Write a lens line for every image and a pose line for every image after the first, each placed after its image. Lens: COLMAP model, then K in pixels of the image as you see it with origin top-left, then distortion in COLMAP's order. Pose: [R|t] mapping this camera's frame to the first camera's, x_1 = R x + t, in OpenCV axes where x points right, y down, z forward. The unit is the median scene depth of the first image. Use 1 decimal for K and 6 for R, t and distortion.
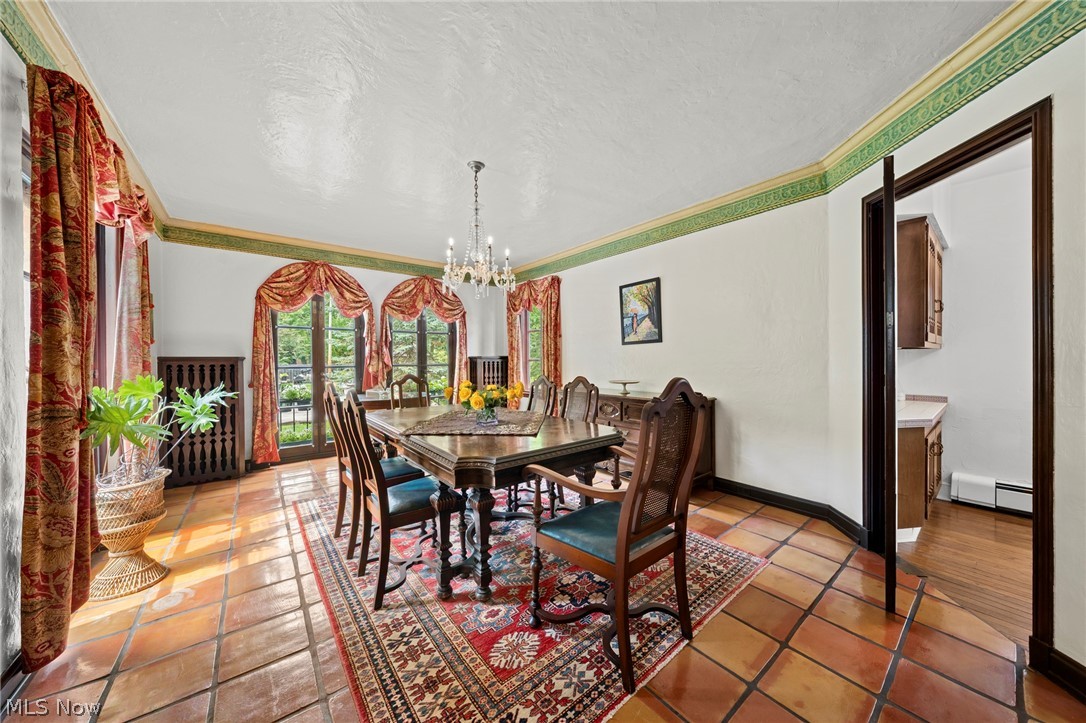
lens RADIAL K [[364.7, 0, 541.5], [0, 364.7, 359.6], [0, 0, 1]] dist [-0.002099, 0.000041]
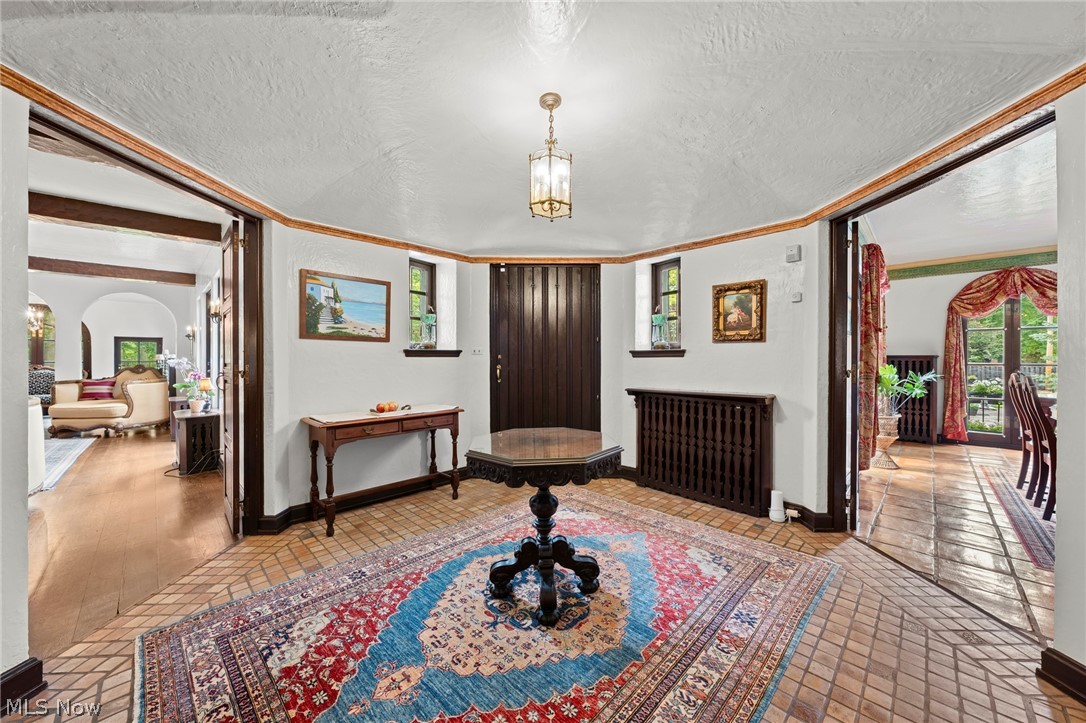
lens RADIAL K [[394.3, 0, 544.0], [0, 394.3, 362.5], [0, 0, 1]] dist [-0.002963, -0.000122]
pose [[0.127585, 0.014023, -0.991729, 0.409312], [-0.005719, 0.999894, 0.013403, 0.007311], [0.991811, 0.003962, 0.127651, -0.588453]]
